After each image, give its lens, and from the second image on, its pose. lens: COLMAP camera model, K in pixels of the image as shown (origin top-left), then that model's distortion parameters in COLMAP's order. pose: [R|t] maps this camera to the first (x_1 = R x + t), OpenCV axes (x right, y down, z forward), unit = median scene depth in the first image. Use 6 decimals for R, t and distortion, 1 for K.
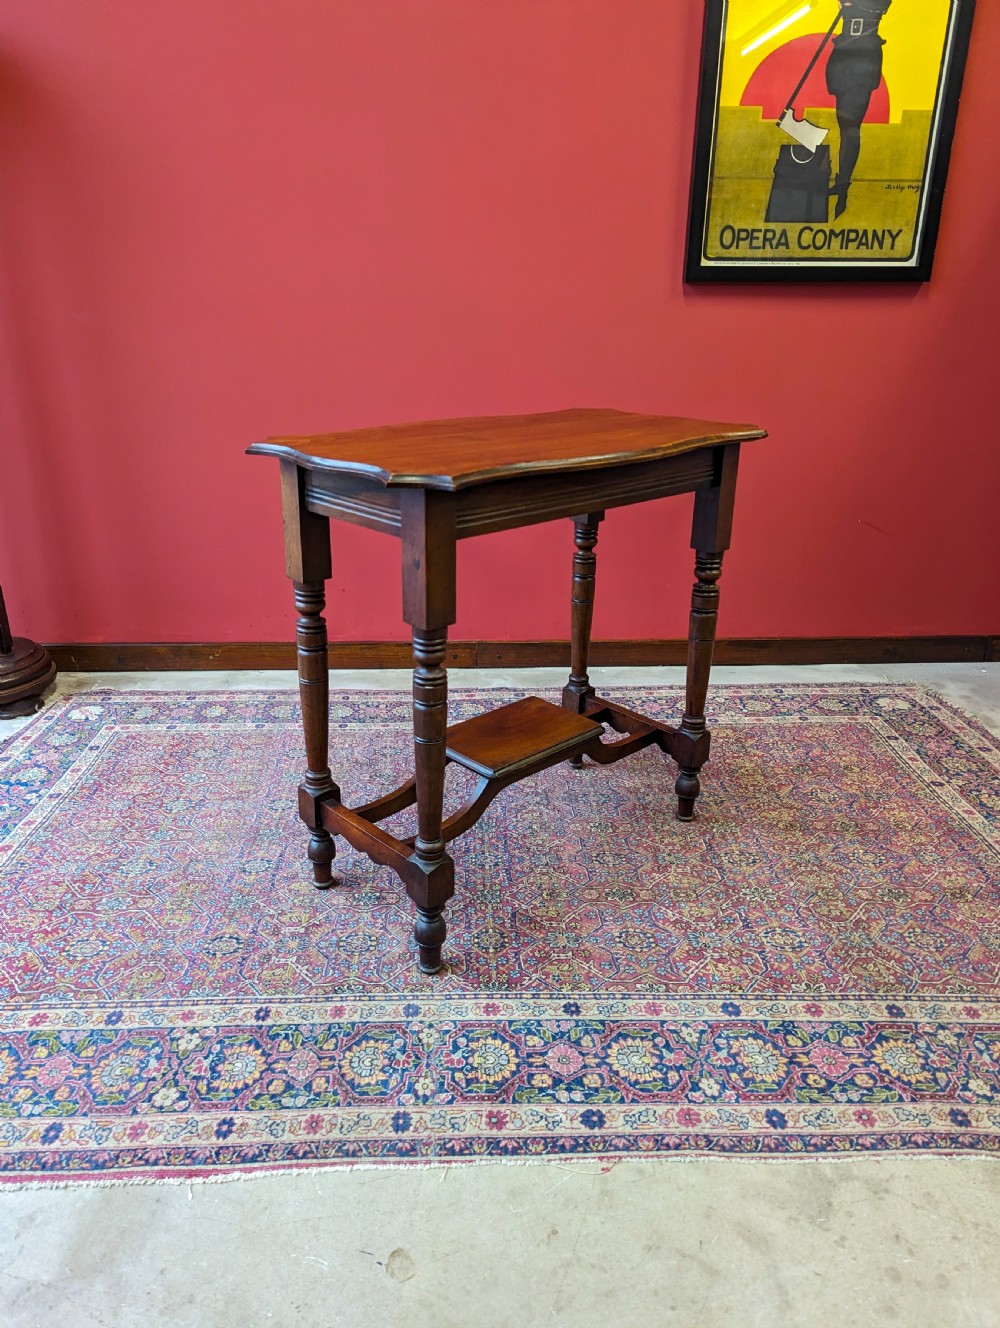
lens RADIAL K [[947.4, 0, 498.5], [0, 947.4, 636.9], [0, 0, 1]] dist [0.079887, -0.073640]
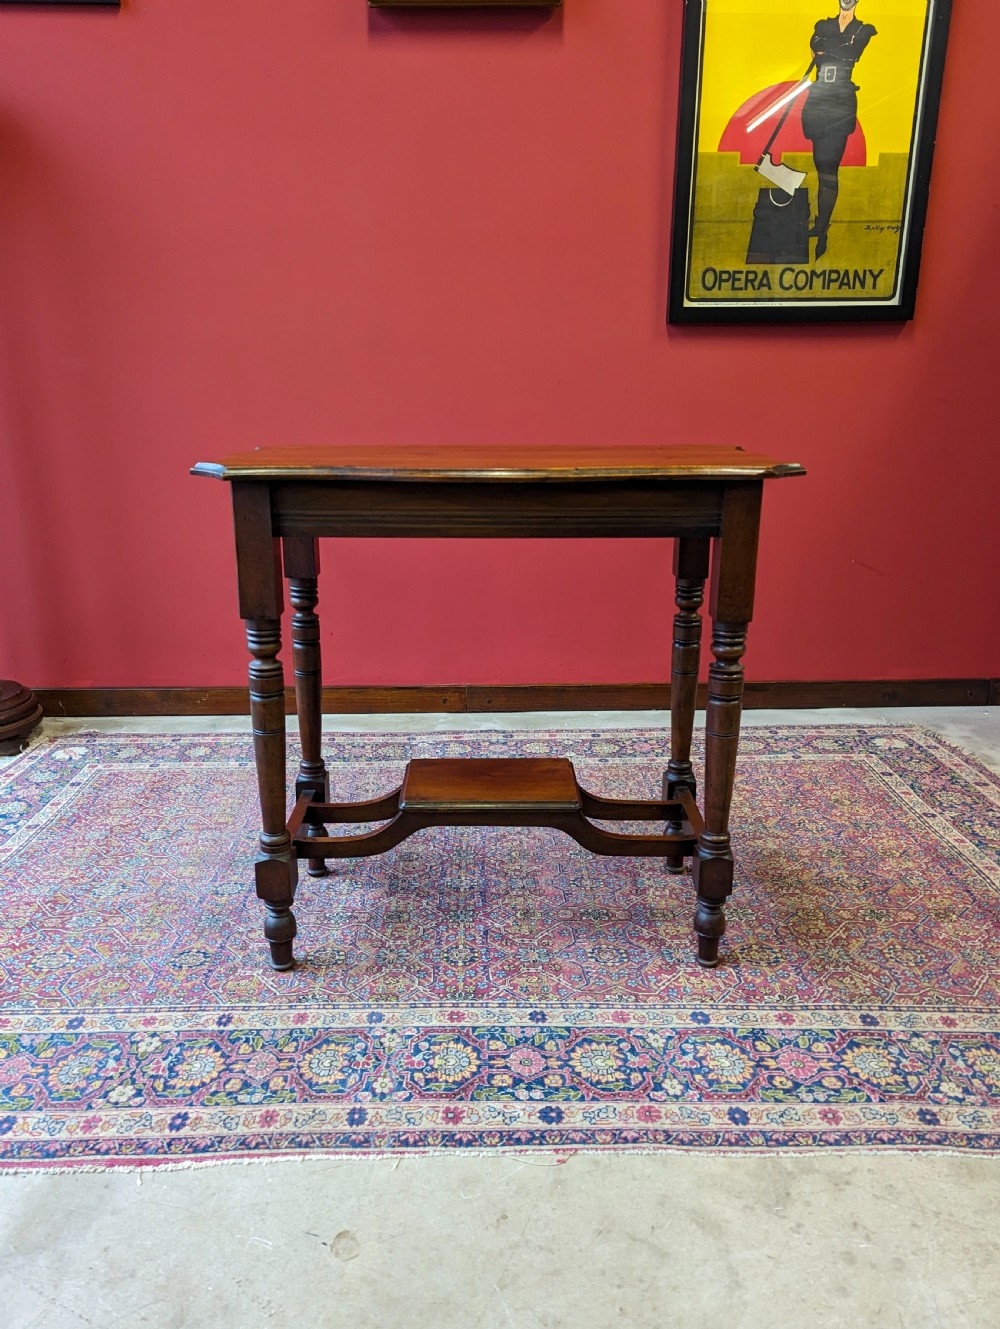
lens RADIAL K [[981.6, 0, 496.2], [0, 981.6, 665.0], [0, 0, 1]] dist [0.076853, -0.071410]
pose [[0.999756, -0.004795, -0.021569, 0.062203], [0.003427, 0.998008, -0.062987, 0.099402], [0.021828, 0.062898, 0.997781, -0.042069]]
